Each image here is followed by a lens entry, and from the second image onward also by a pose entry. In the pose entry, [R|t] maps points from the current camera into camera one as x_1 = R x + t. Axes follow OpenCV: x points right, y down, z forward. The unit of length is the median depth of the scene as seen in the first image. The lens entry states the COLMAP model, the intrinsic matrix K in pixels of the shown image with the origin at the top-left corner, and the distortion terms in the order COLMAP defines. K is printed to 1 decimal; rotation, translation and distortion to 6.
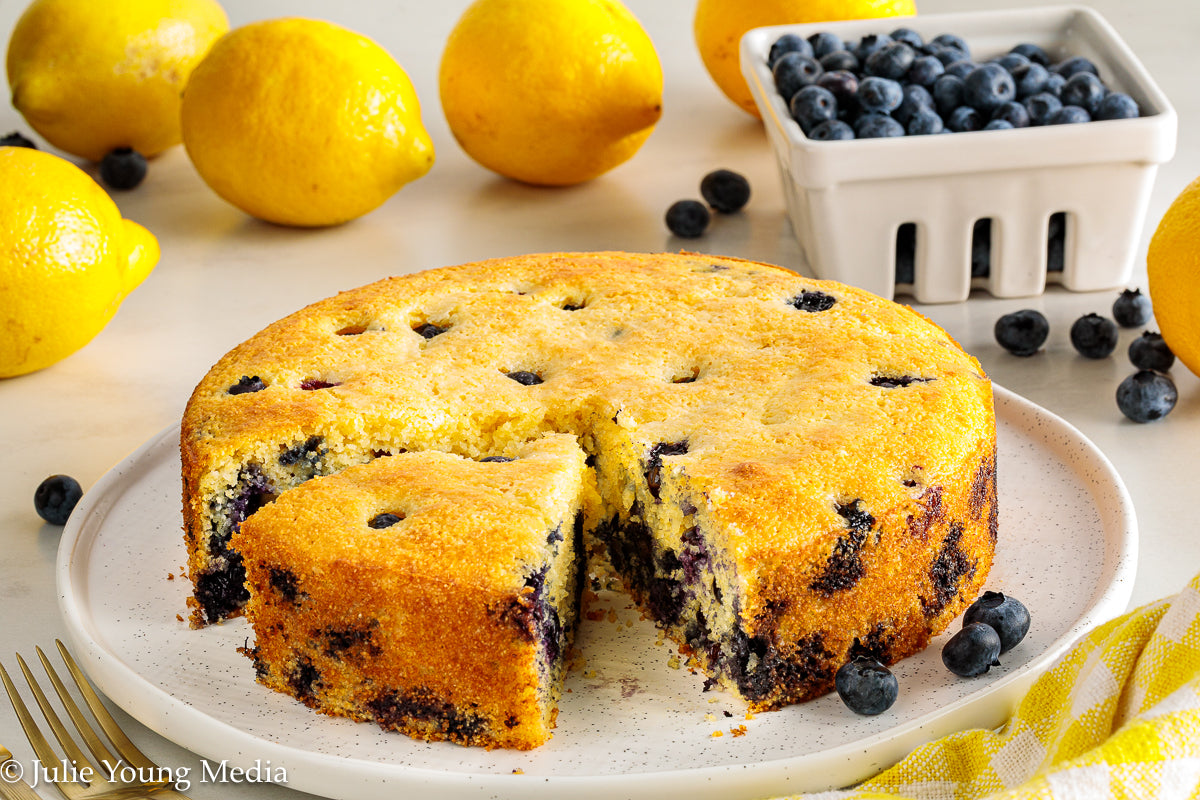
lens RADIAL K [[3730.9, 0, 600.0], [0, 3730.9, 400.0], [0, 0, 1]] dist [0.100671, -0.364193]
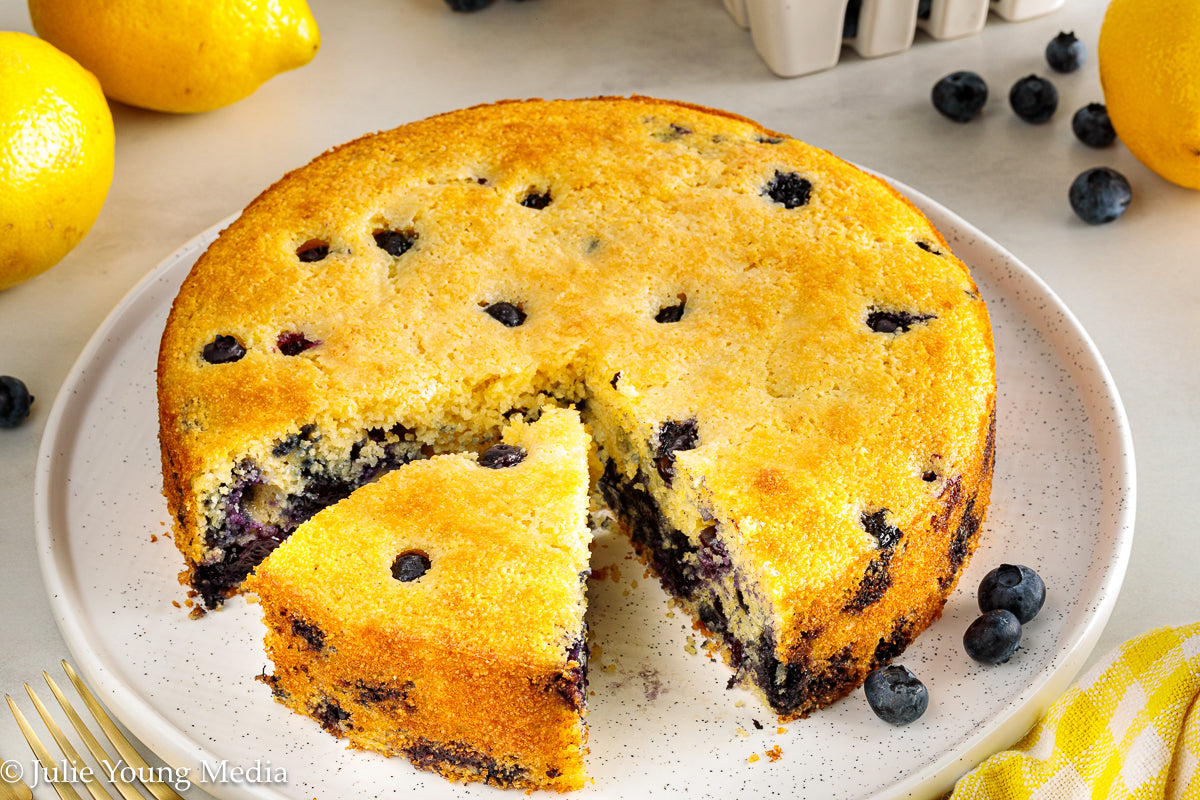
lens RADIAL K [[3765.2, 0, 600.0], [0, 3765.2, 400.0], [0, 0, 1]] dist [0.132894, -1.166234]
pose [[0.993228, -0.058627, 0.100309, -0.098702], [0.024865, 0.950611, 0.309387, -0.296227], [-0.113494, -0.304797, 0.945631, 0.071778]]
